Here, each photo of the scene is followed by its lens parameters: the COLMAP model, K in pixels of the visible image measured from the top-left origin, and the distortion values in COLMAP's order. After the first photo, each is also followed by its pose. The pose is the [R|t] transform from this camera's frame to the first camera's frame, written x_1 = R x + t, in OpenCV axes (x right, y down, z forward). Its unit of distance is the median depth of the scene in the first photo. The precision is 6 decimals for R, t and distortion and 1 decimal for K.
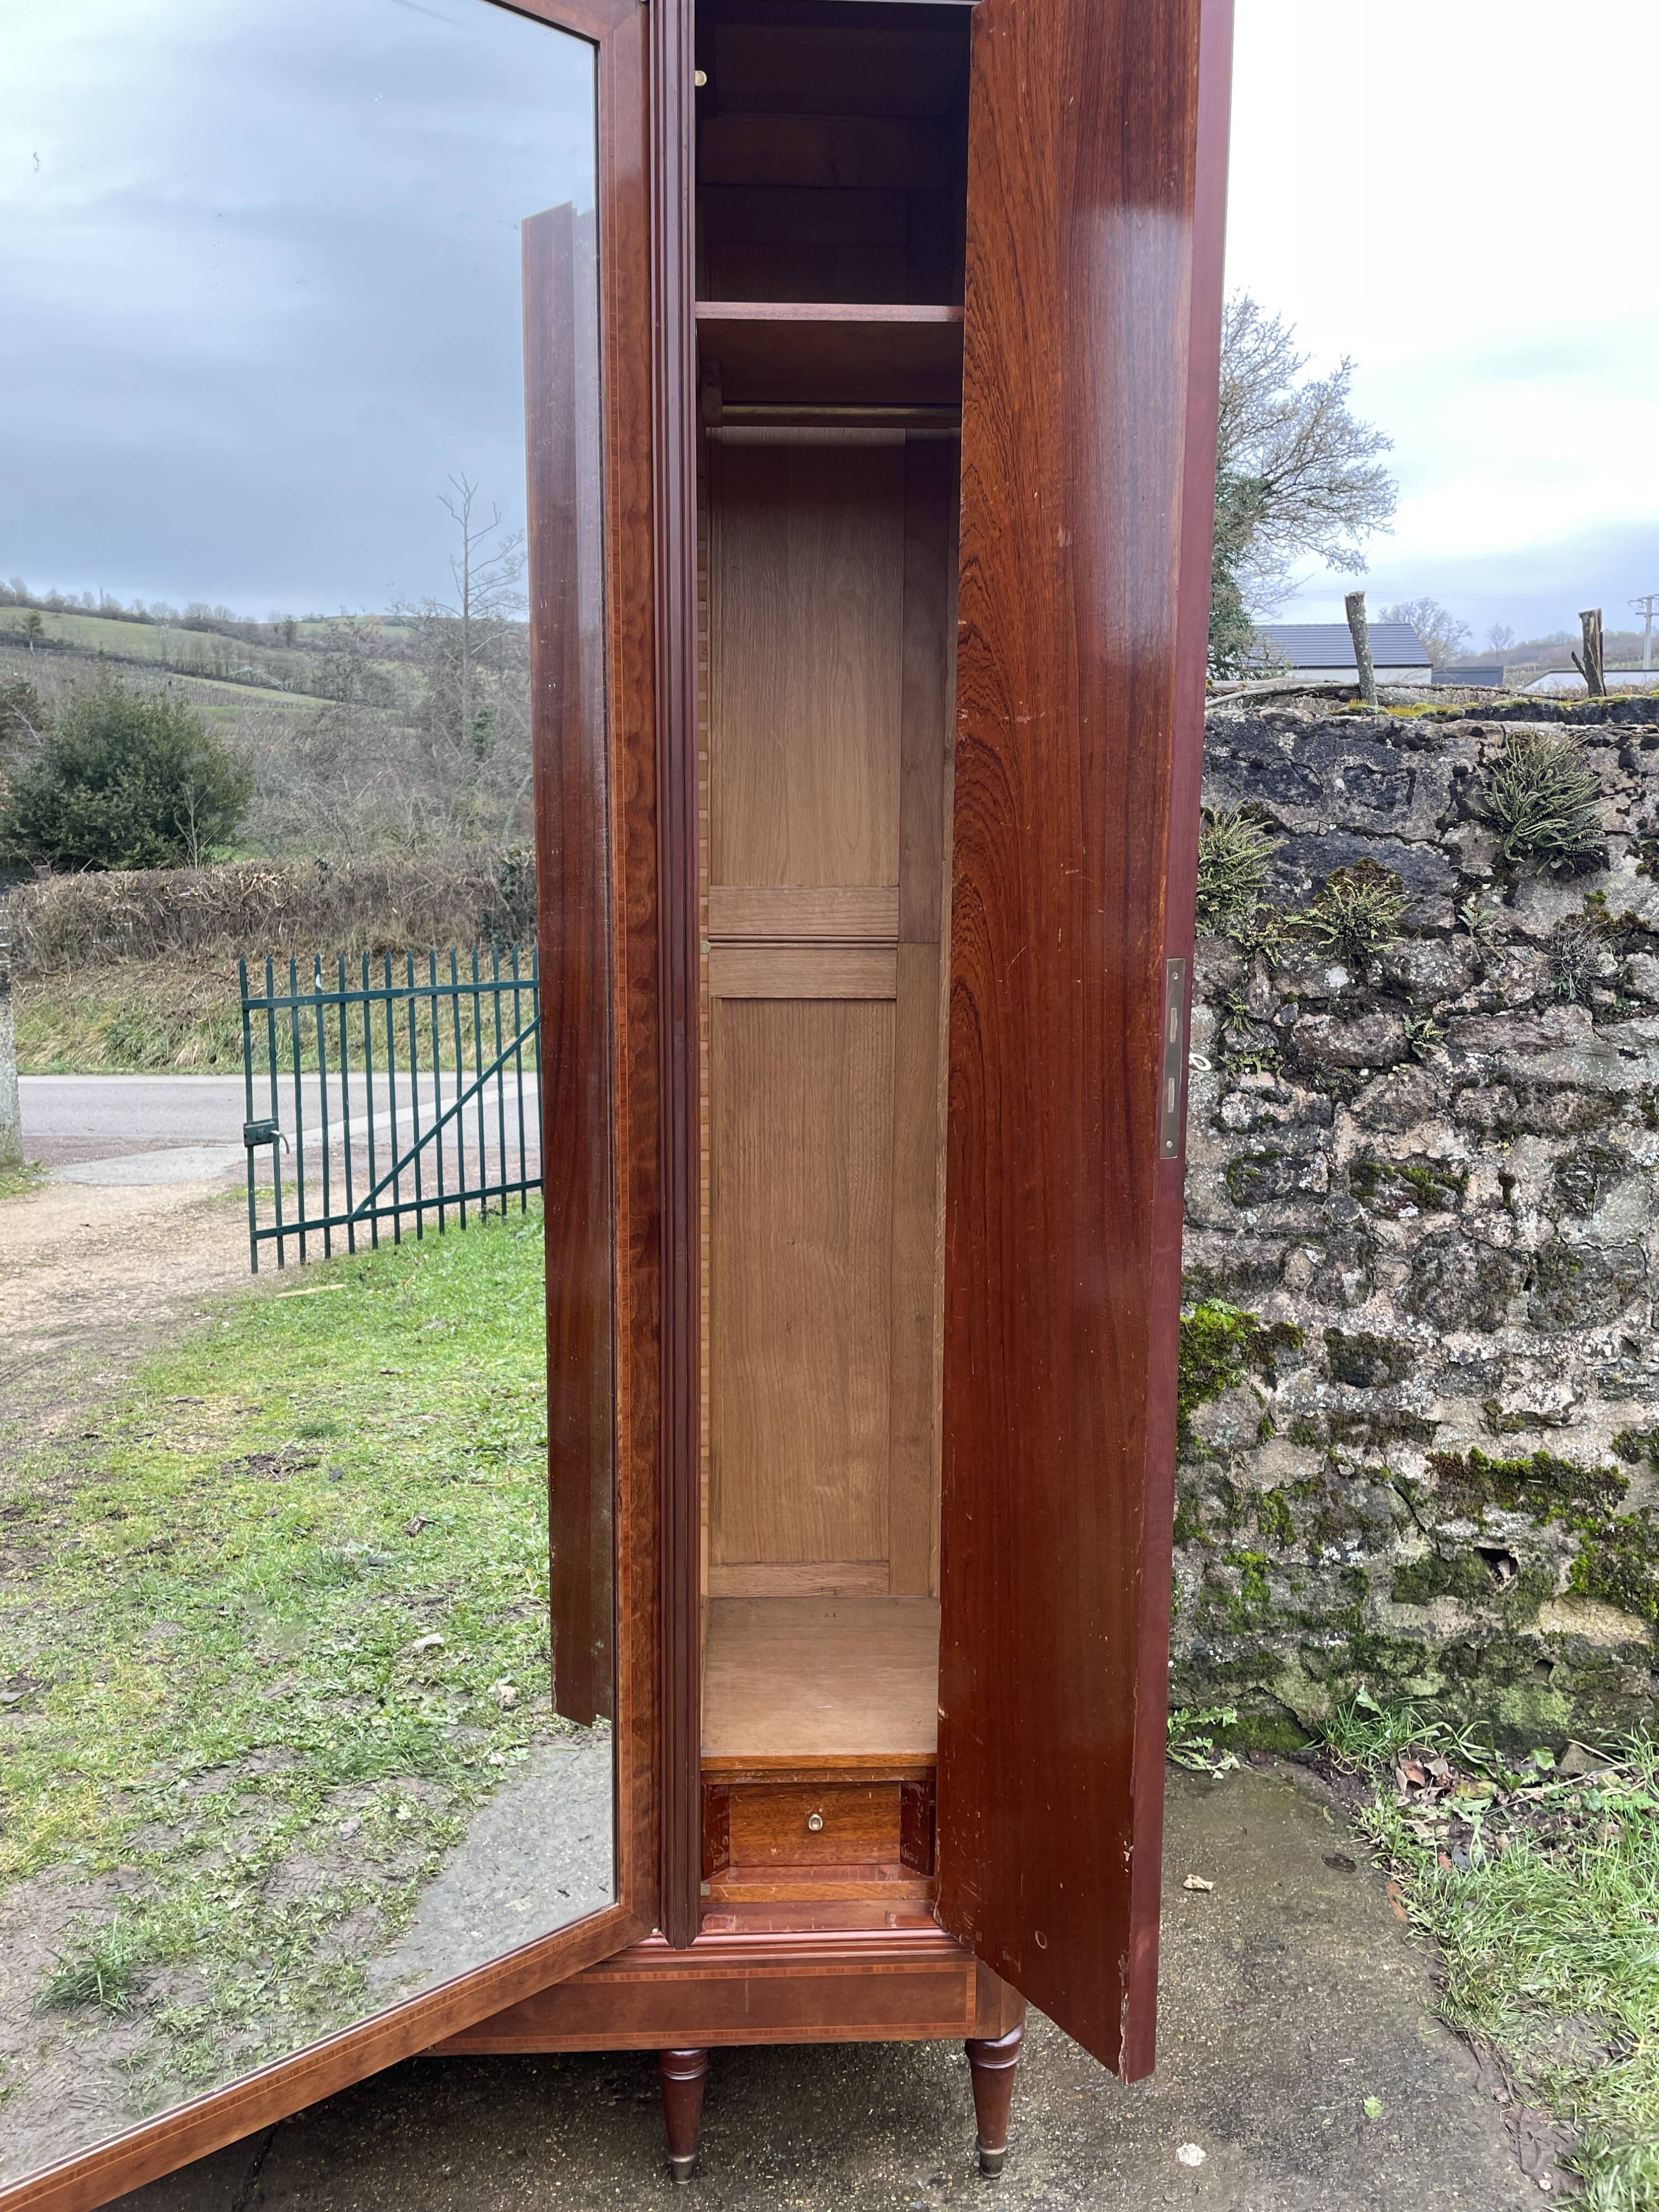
lens RADIAL K [[1697.6, 0, 834.2], [0, 1697.6, 1120.9], [0, 0, 1]] dist [0.086877, -0.121963]
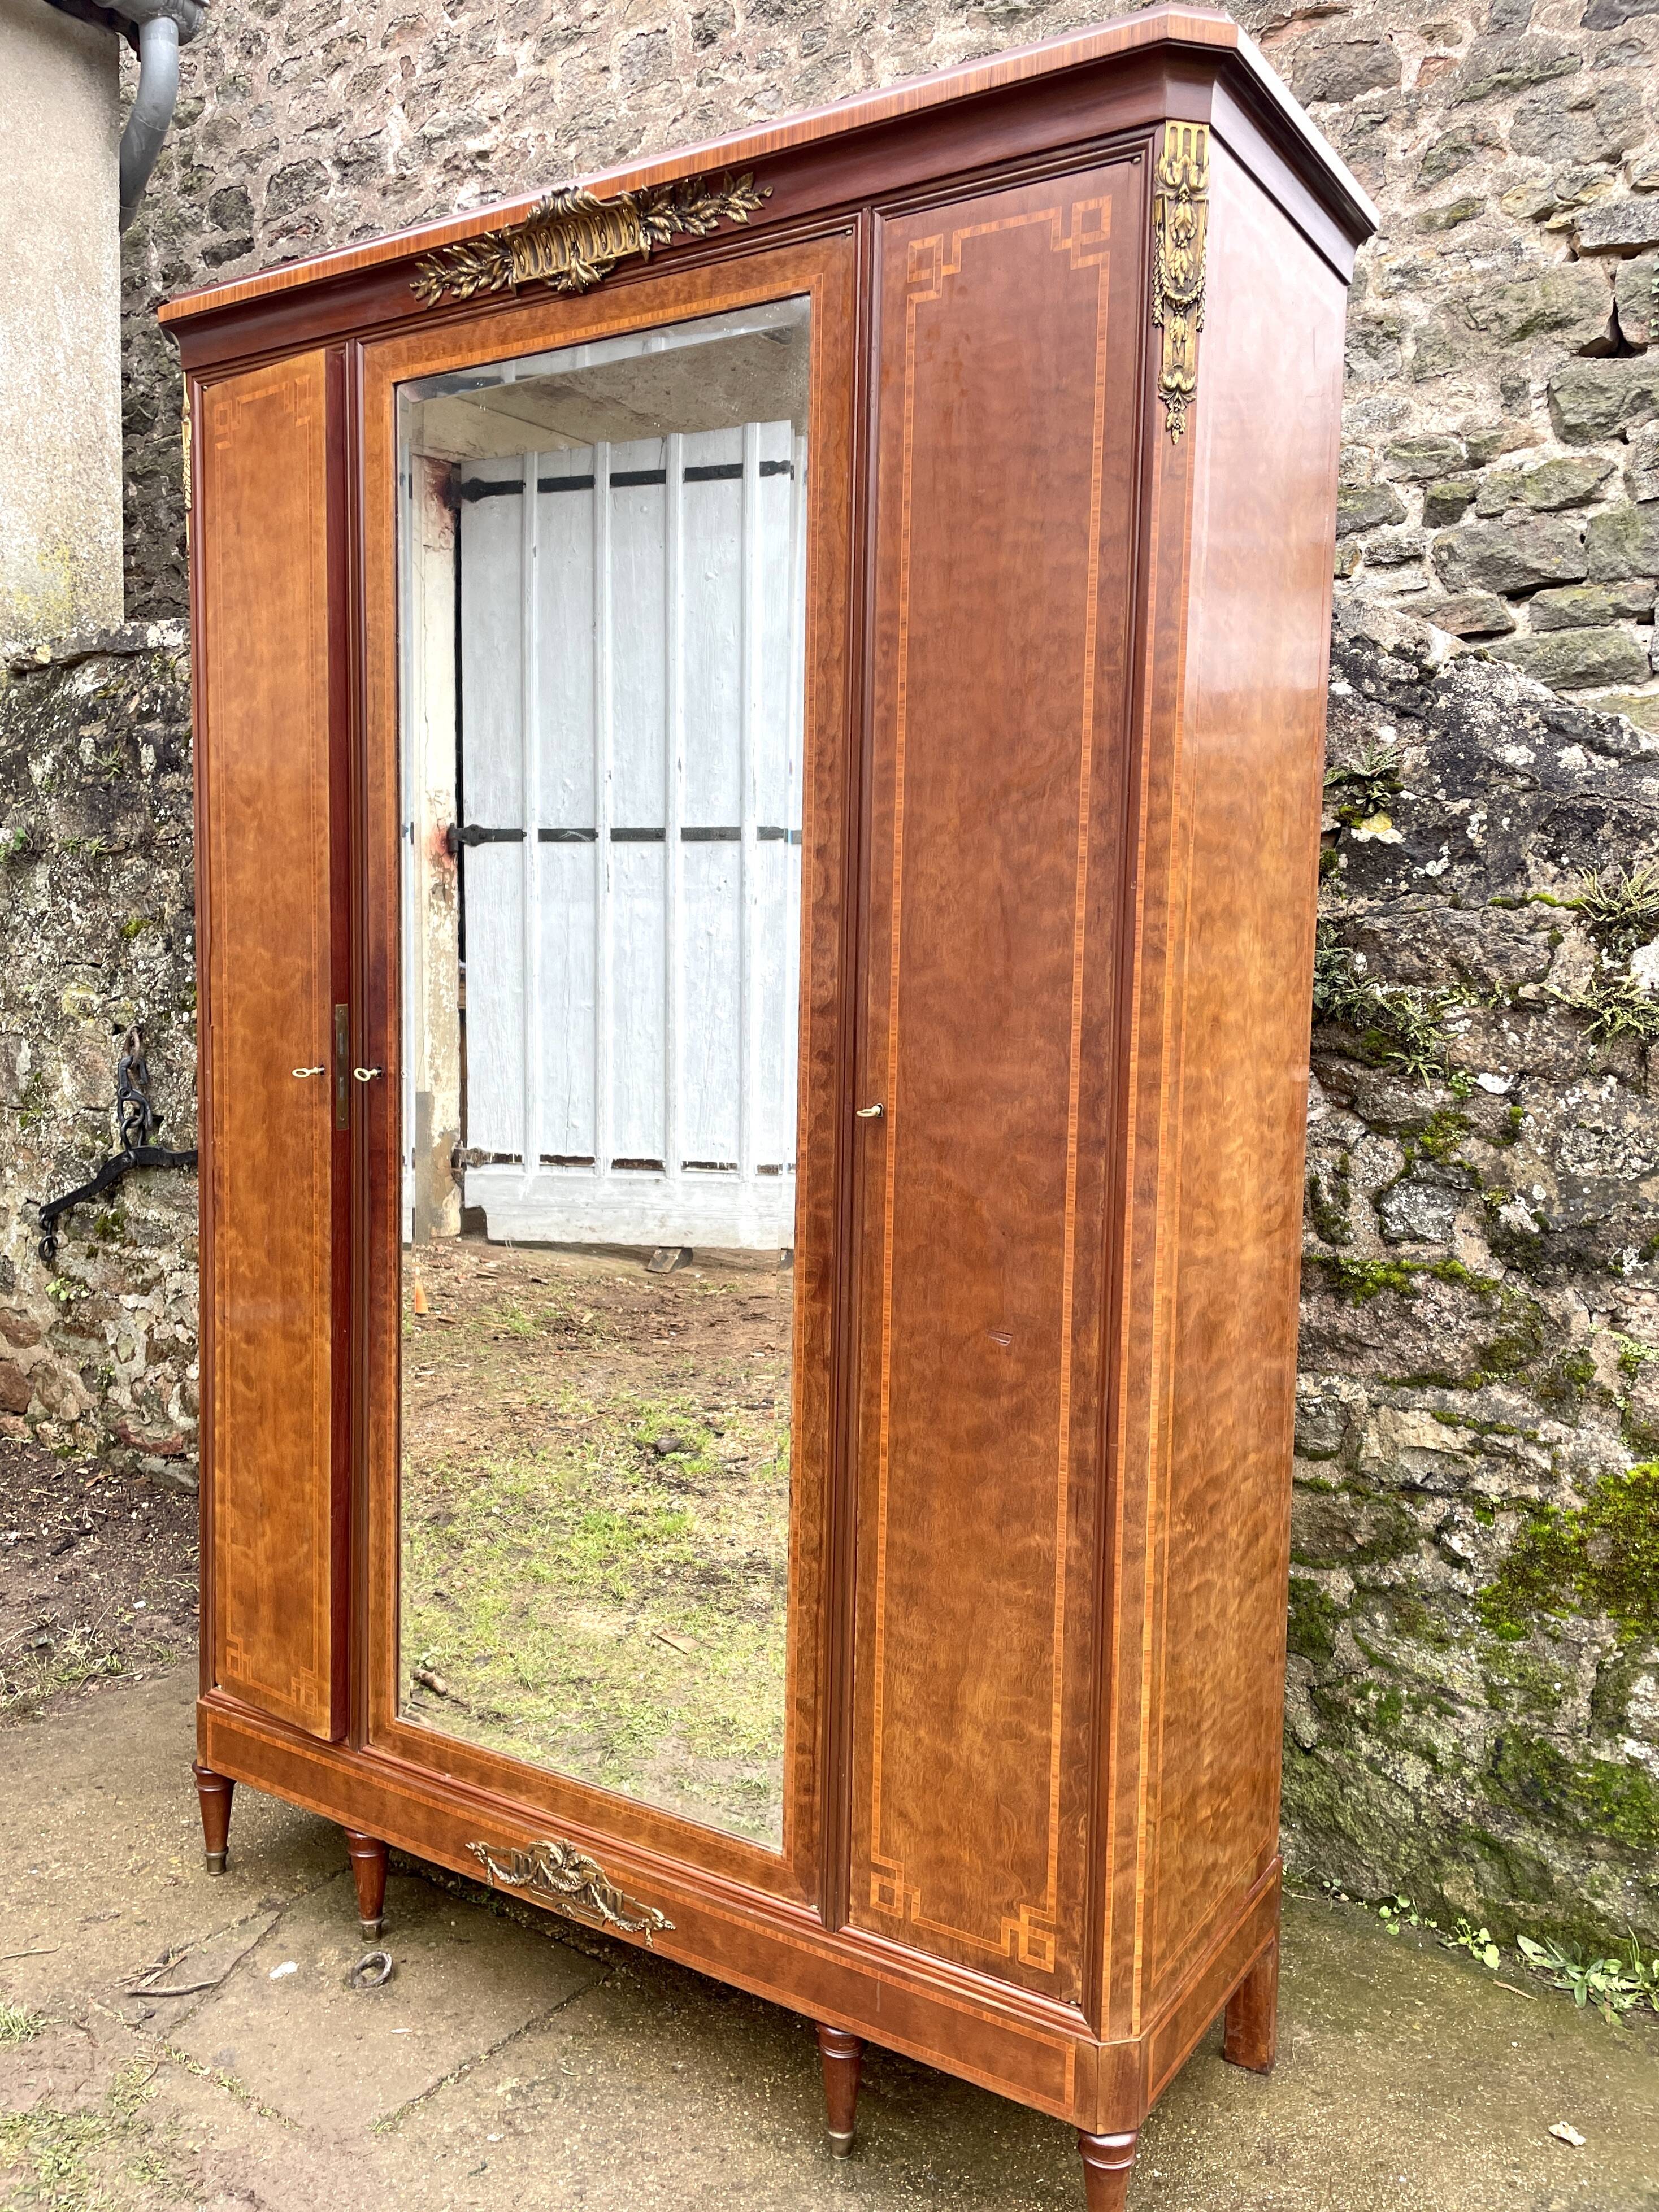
lens RADIAL K [[1745.6, 0, 829.5], [0, 1745.6, 1106.0], [0, 0, 1]] dist [0.091612, -0.122395]
pose [[0.806851, 0.056449, -0.588052, 0.372266], [-0.088228, 0.995775, -0.025468, -0.010851], [0.584130, 0.072432, 0.808422, 0.031140]]
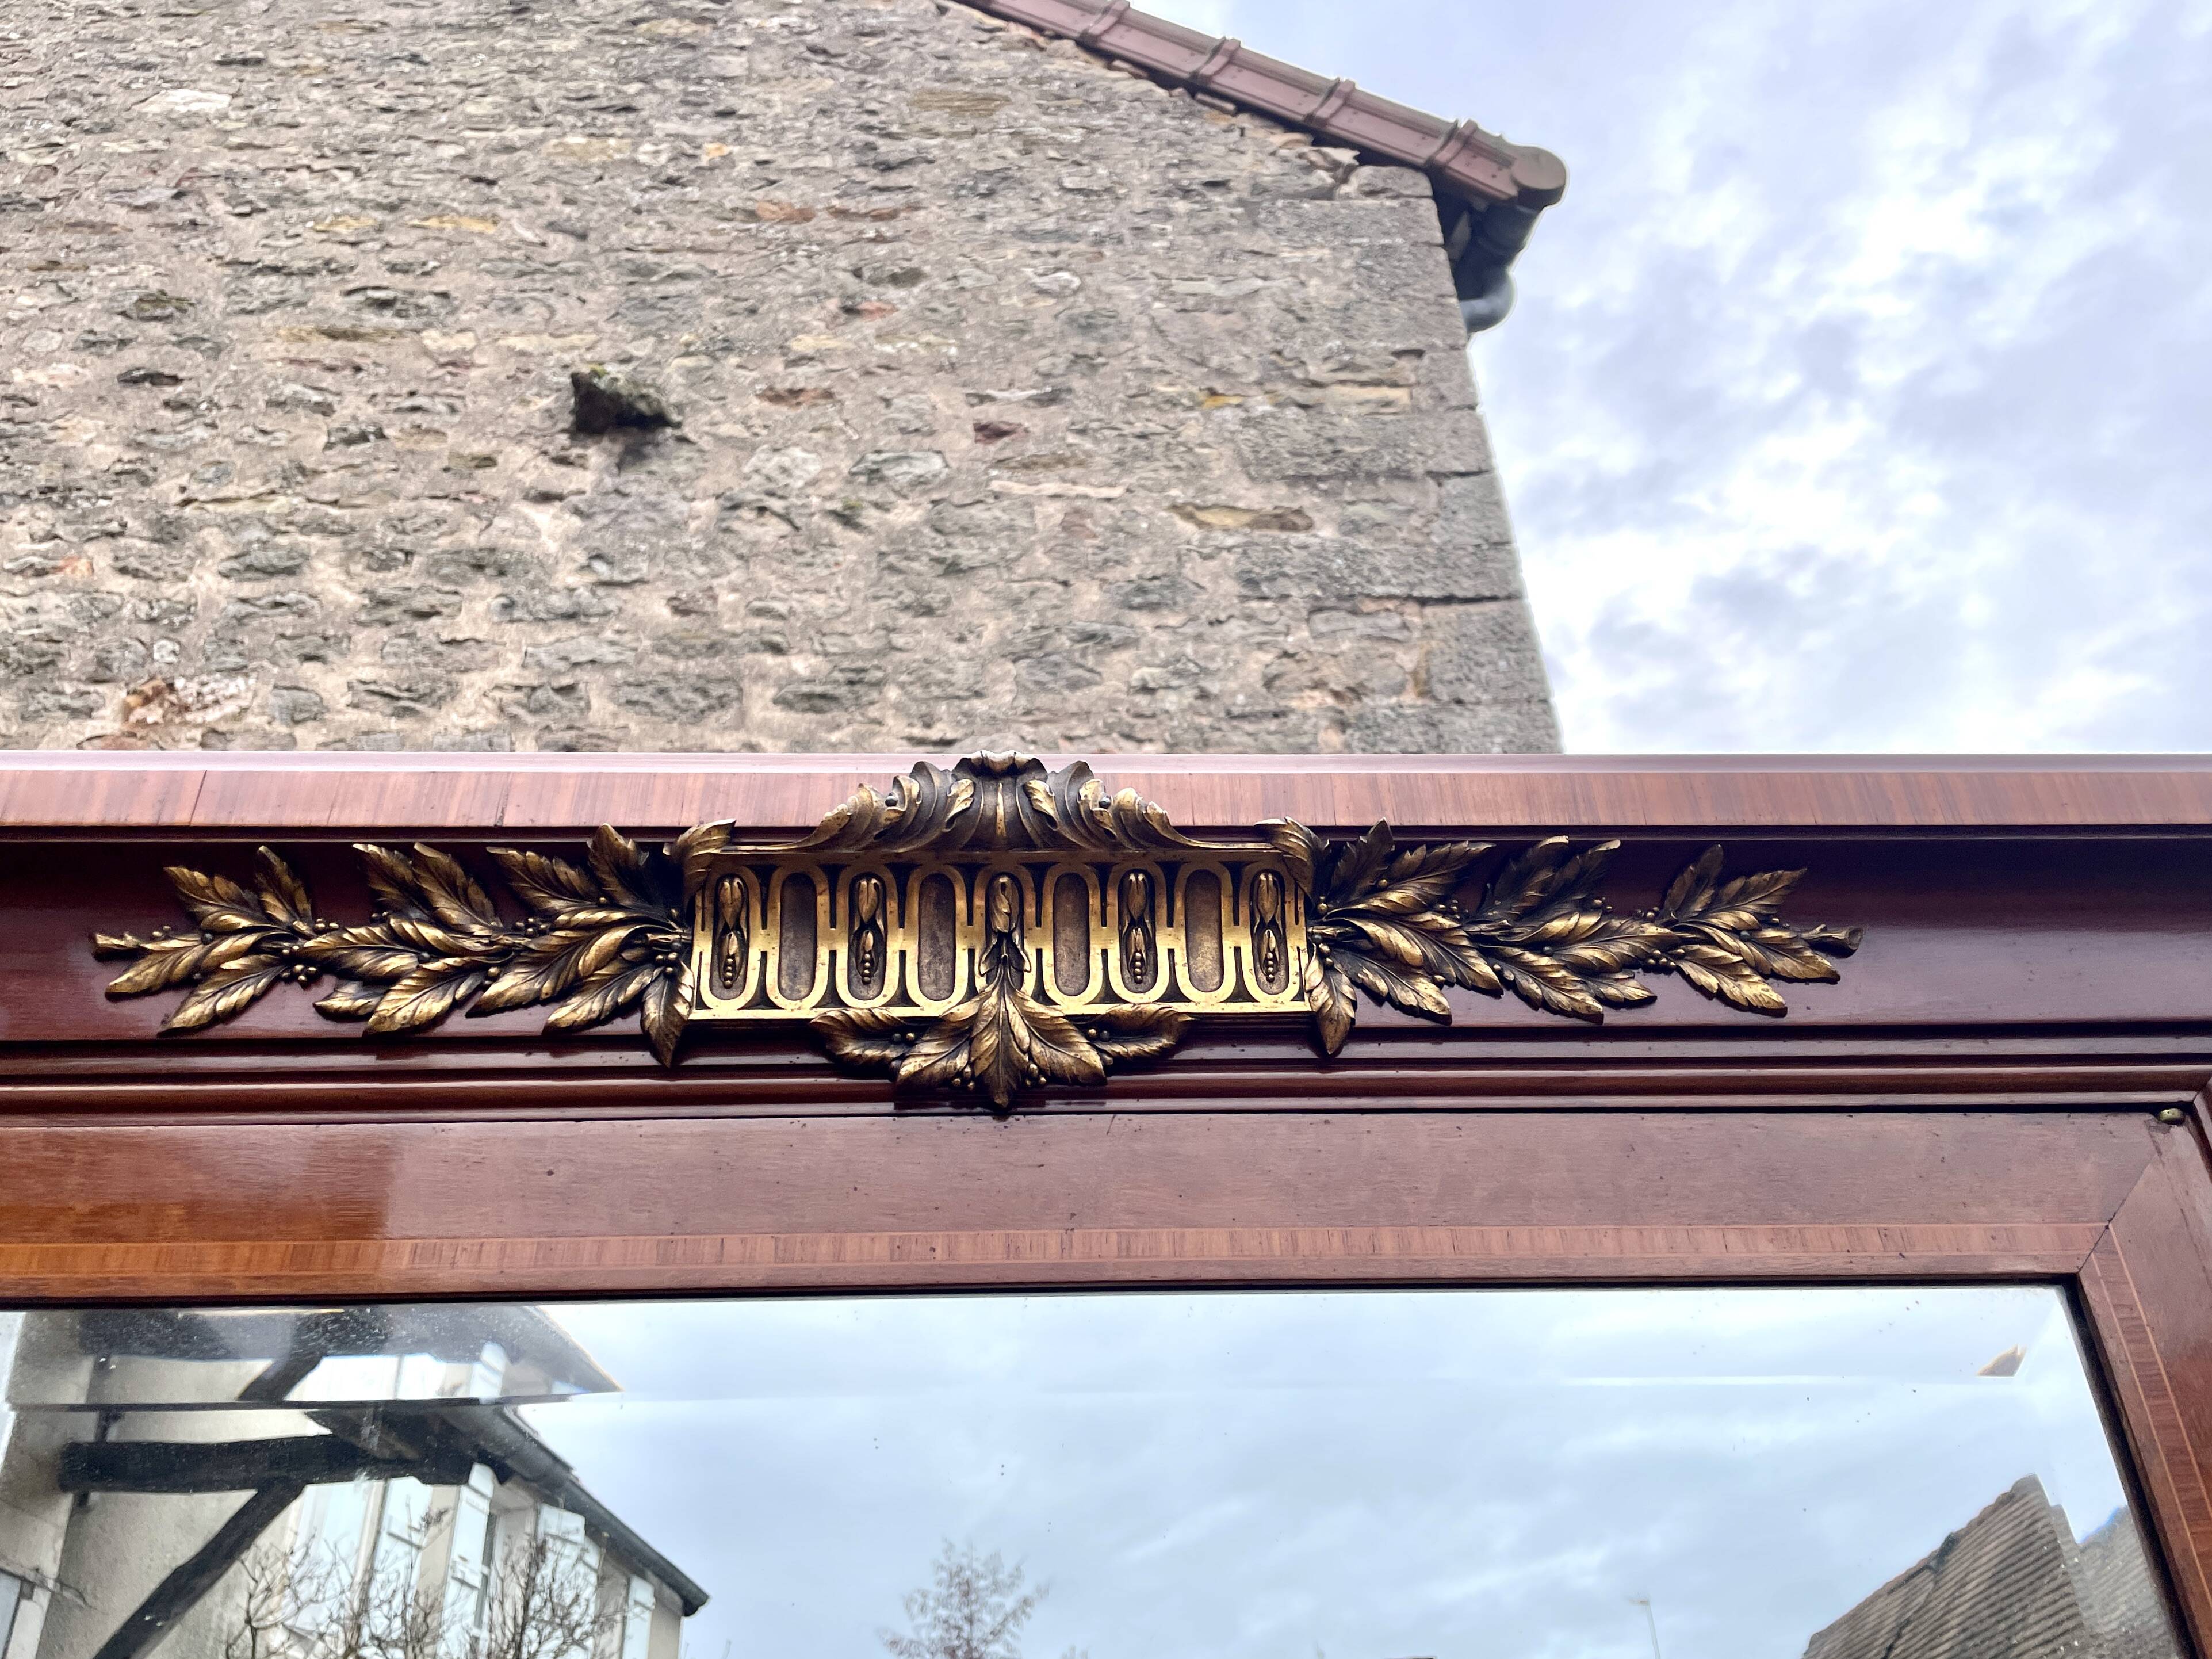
lens RADIAL K [[1794.0, 0, 1106.0], [0, 1794.0, 829.5], [0, 0, 1]] dist [0.094452, -0.147800]
pose [[0.999096, -0.035975, 0.022651, -0.197058], [0.042109, 0.764258, -0.643534, -0.274492], [0.005840, 0.643907, 0.765082, 0.402277]]
